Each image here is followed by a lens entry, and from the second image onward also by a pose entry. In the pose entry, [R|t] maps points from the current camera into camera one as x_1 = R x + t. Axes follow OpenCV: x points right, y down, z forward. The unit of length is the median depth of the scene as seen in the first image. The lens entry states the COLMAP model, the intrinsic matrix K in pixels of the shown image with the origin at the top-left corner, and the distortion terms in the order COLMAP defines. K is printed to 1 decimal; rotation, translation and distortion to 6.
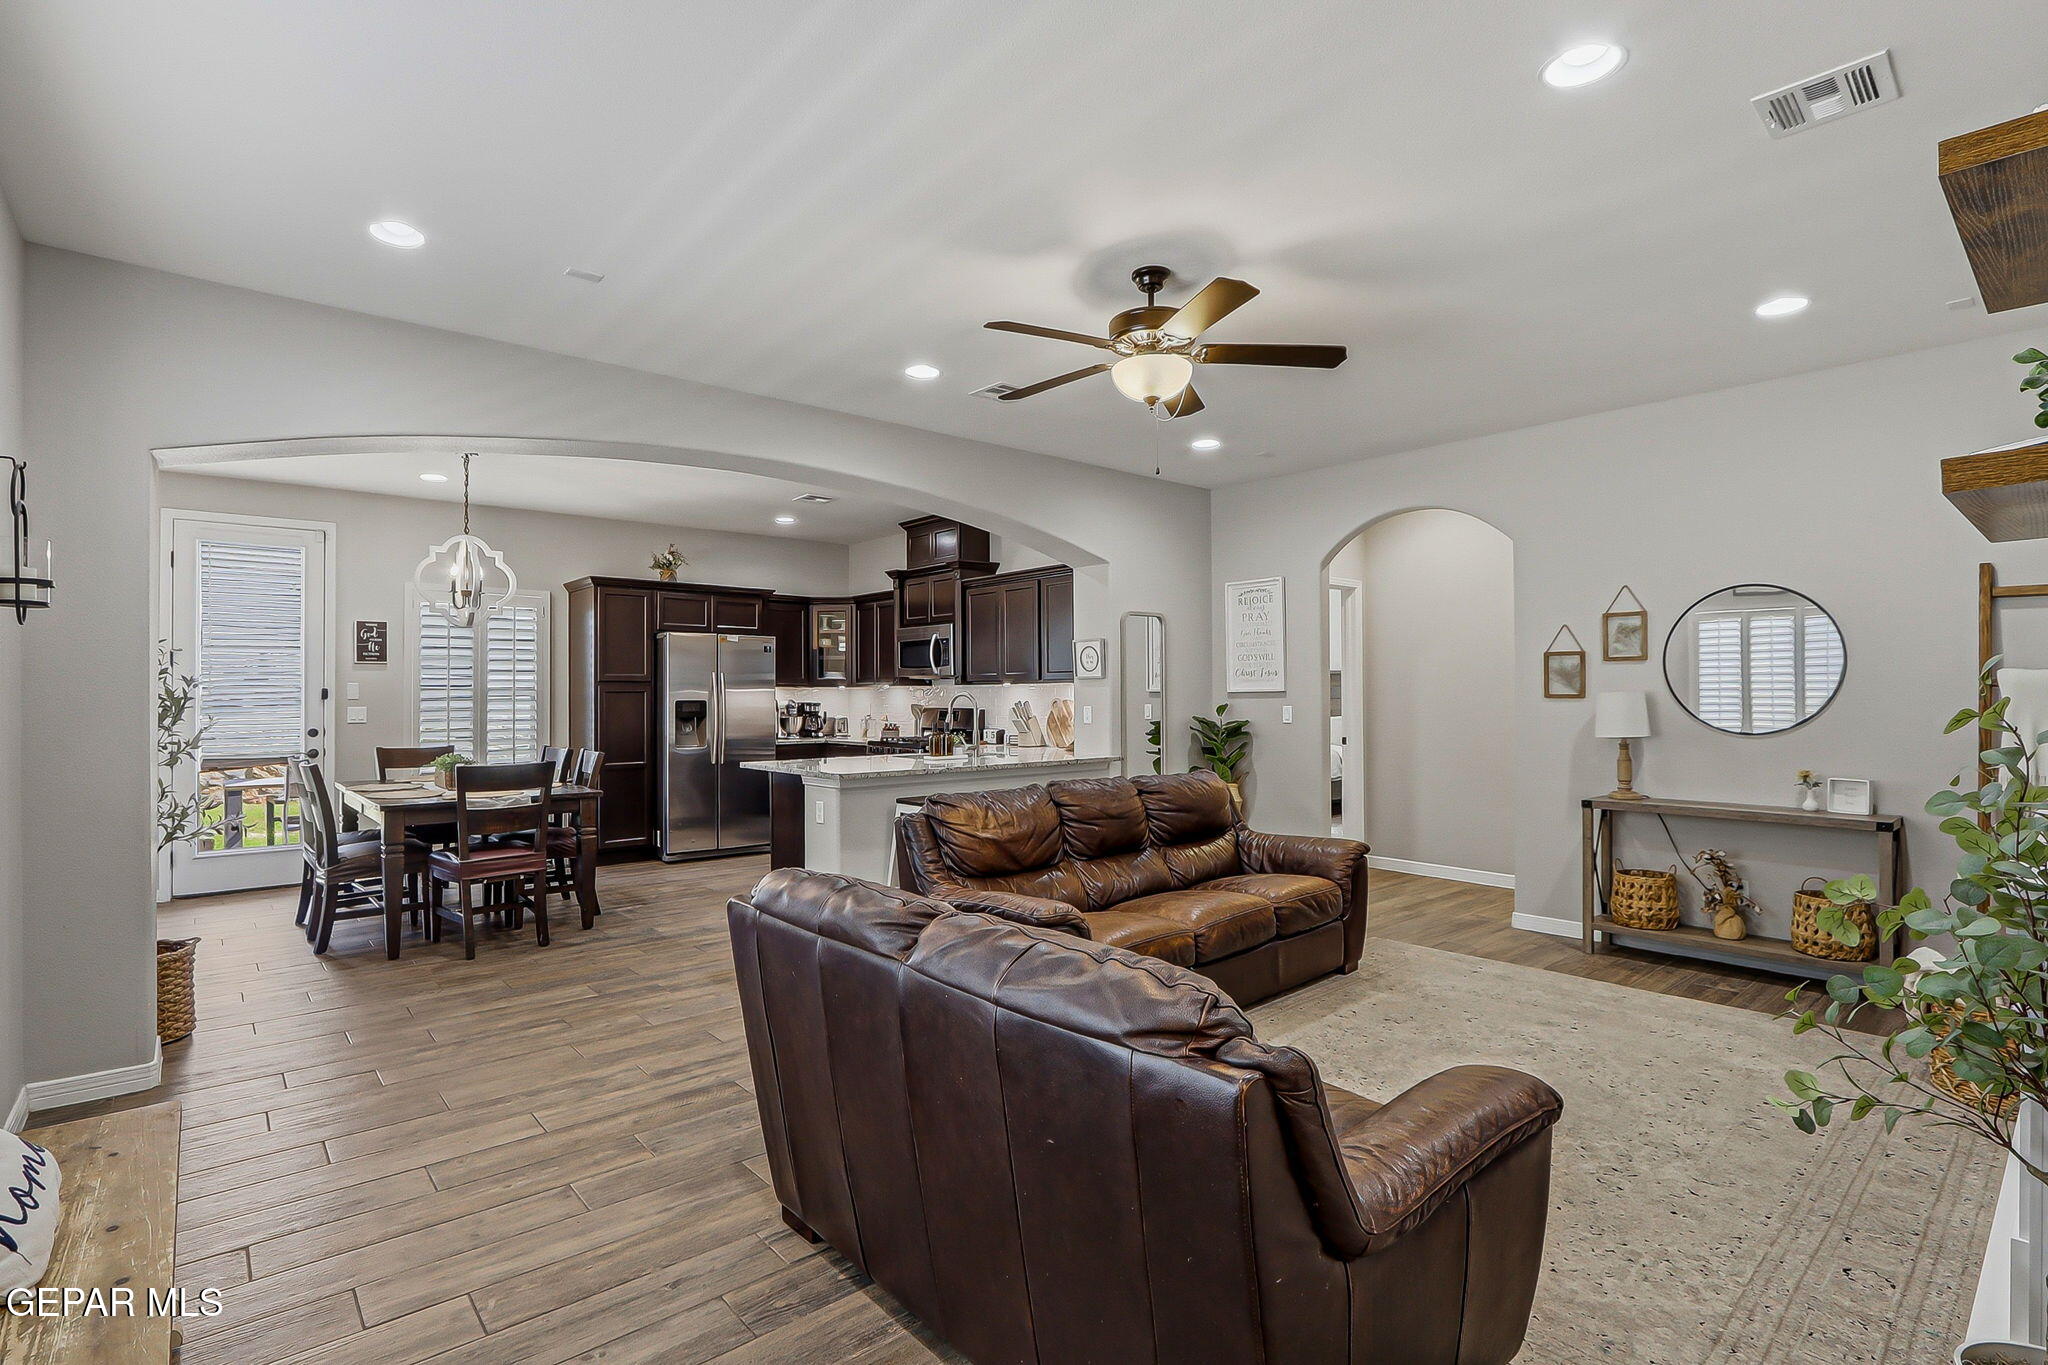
lens RADIAL K [[968.2, 0, 995.4], [0, 968.2, 684.6], [0, 0, 1]] dist [-0.011139, 0.000431]
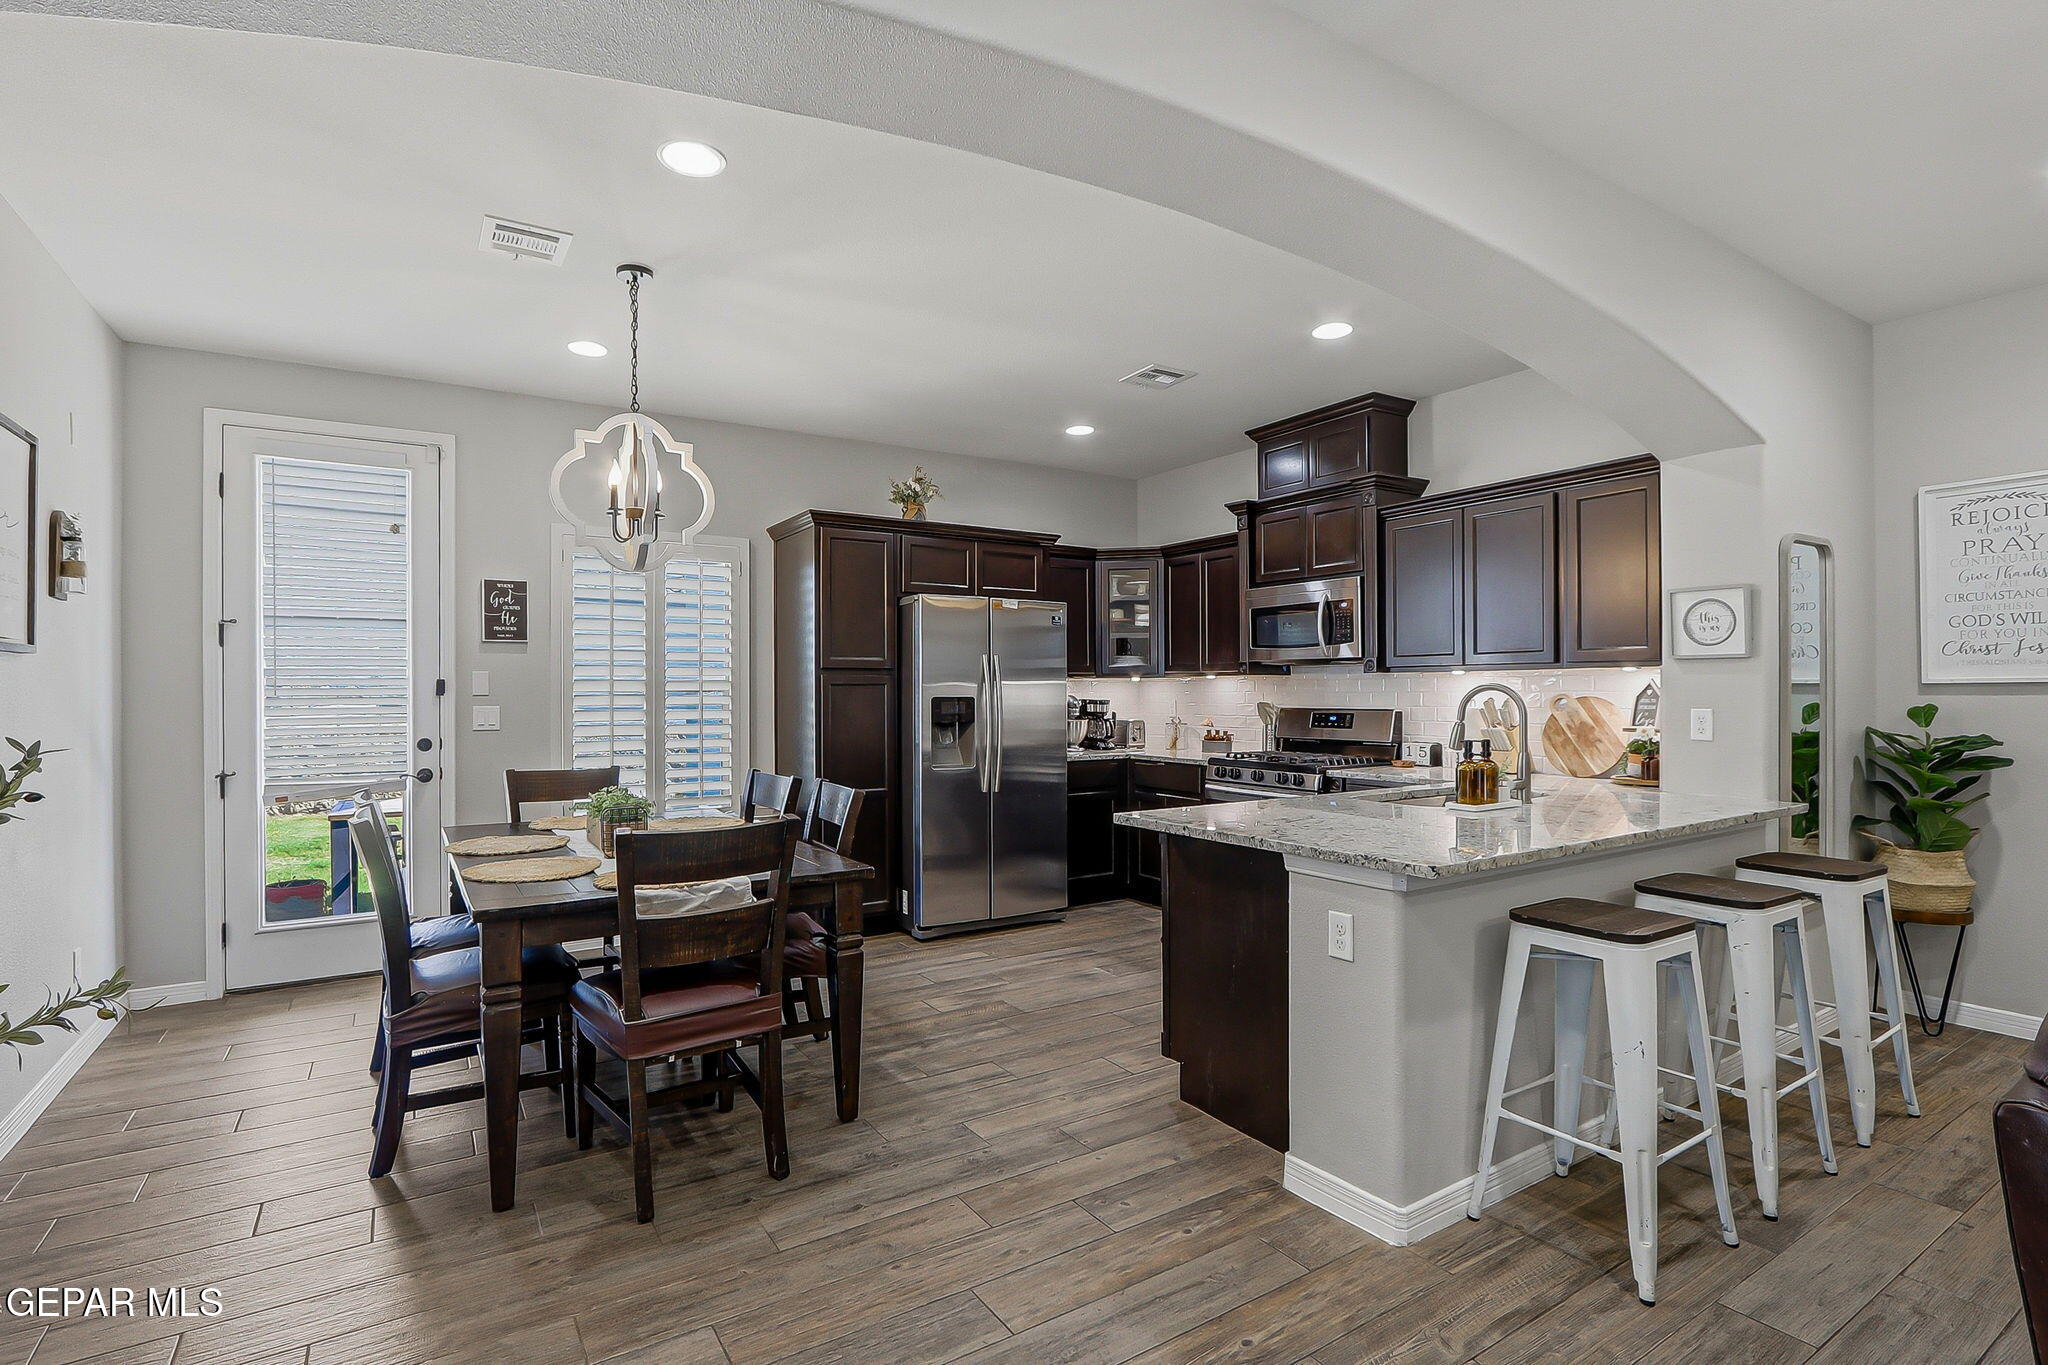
lens RADIAL K [[968.2, 0, 995.4], [0, 968.2, 684.6], [0, 0, 1]] dist [-0.011139, 0.000431]
pose [[0.989077, -0.001427, -0.147395, -0.186751], [0.002232, 0.999983, 0.005296, 0.004386], [0.147385, -0.005567, 0.989064, 0.343426]]
